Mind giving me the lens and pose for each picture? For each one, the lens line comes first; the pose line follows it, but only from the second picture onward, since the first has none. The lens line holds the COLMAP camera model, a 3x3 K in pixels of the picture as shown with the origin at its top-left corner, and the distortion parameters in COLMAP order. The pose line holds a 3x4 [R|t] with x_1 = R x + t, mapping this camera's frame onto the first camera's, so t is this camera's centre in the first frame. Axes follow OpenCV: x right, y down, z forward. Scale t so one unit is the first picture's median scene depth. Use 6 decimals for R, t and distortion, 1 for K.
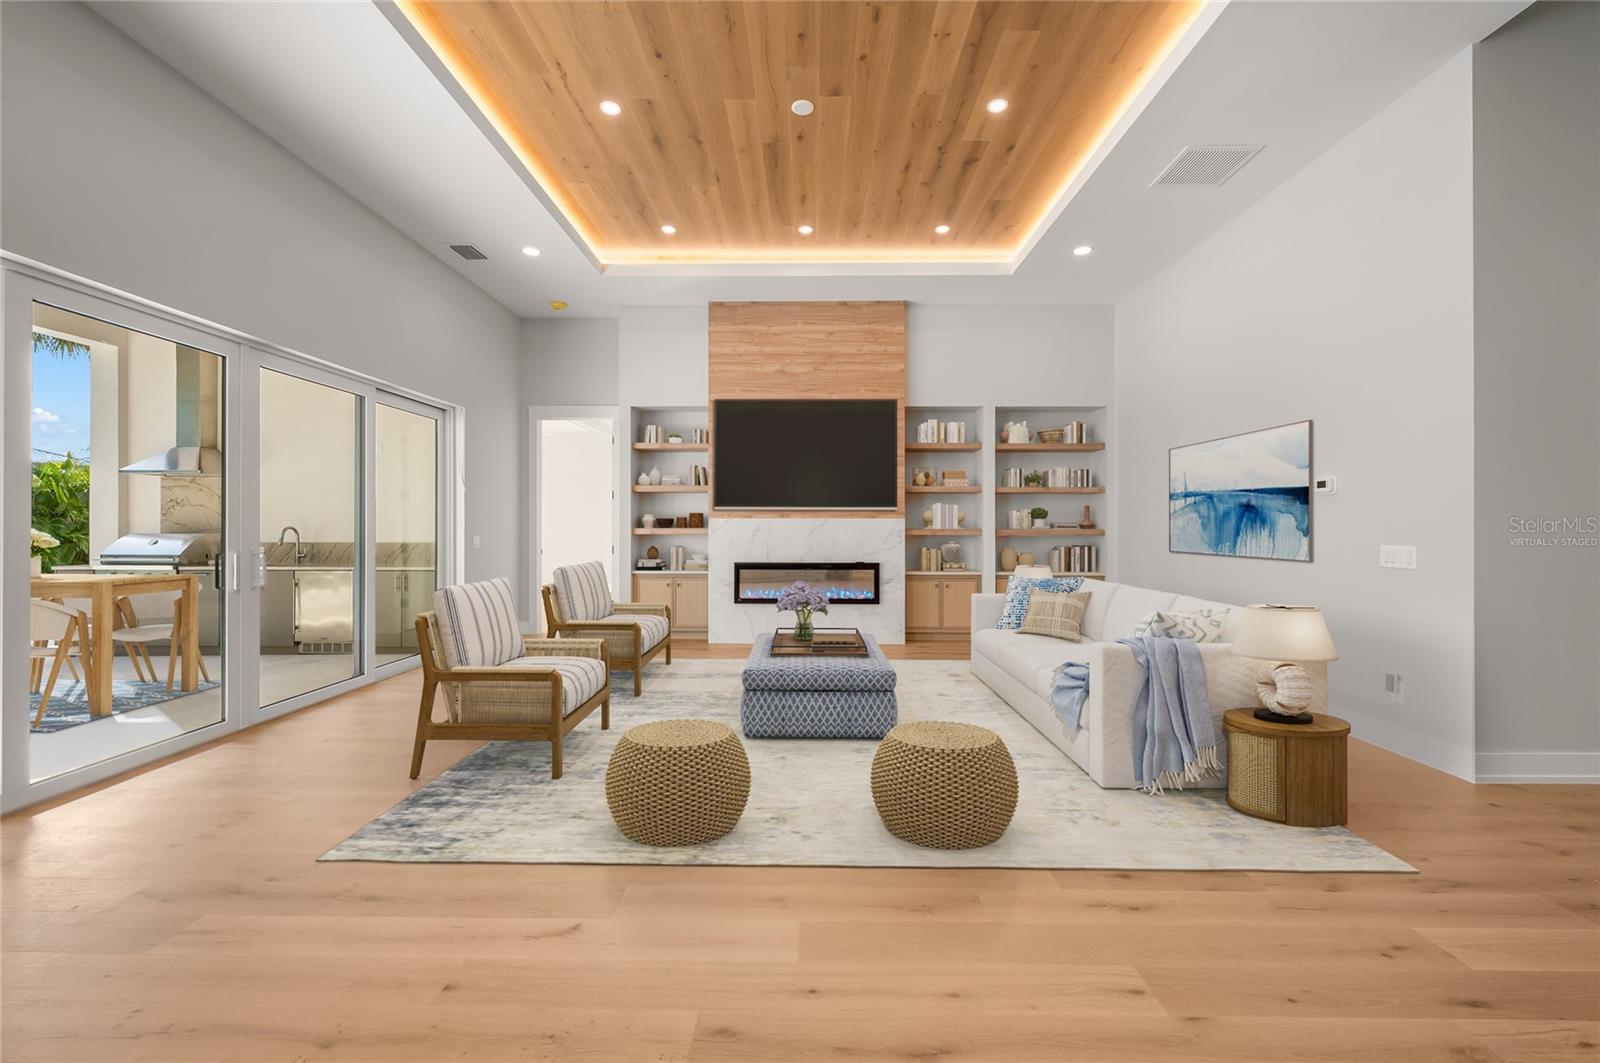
lens RADIAL K [[654.8, 0, 795.2], [0, 654.8, 526.6], [0, 0, 1]] dist [-0.000092, -0.000112]
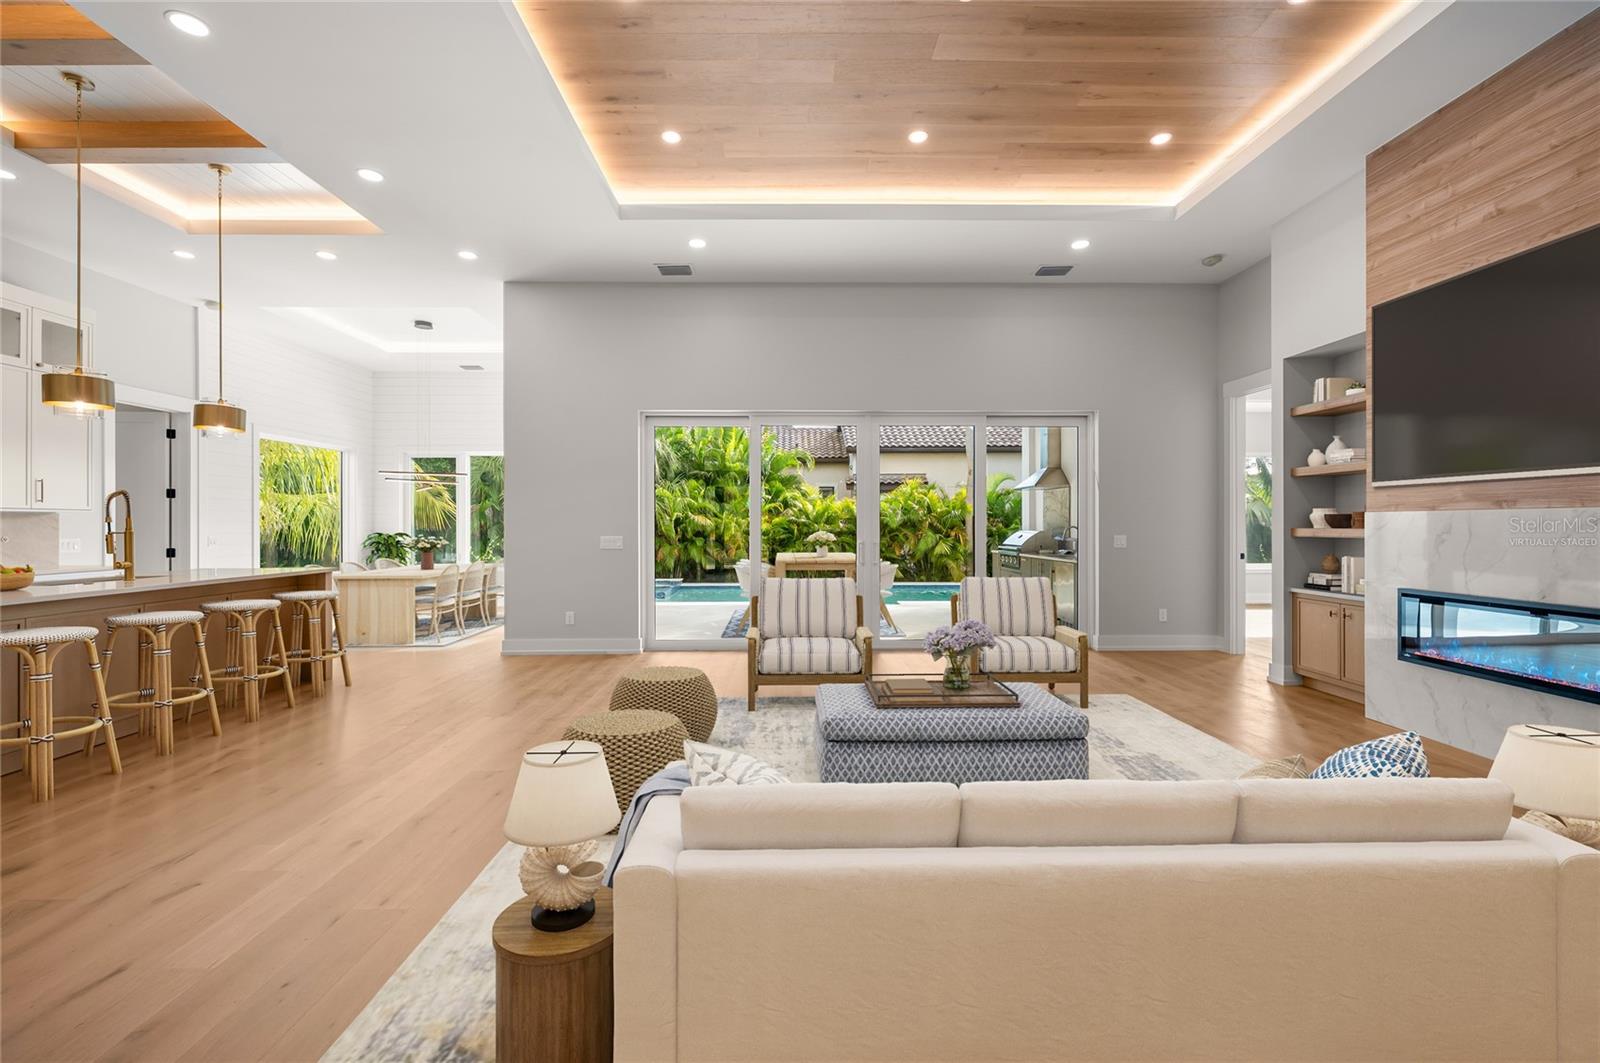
lens RADIAL K [[654.8, 0, 795.2], [0, 654.8, 526.6], [0, 0, 1]] dist [-0.000092, -0.000112]
pose [[0.023432, -0.000439, -0.999725, 0.463774], [-0.000088, 1.000000, -0.000441, 0.001142], [0.999725, 0.000098, 0.023432, 0.454607]]
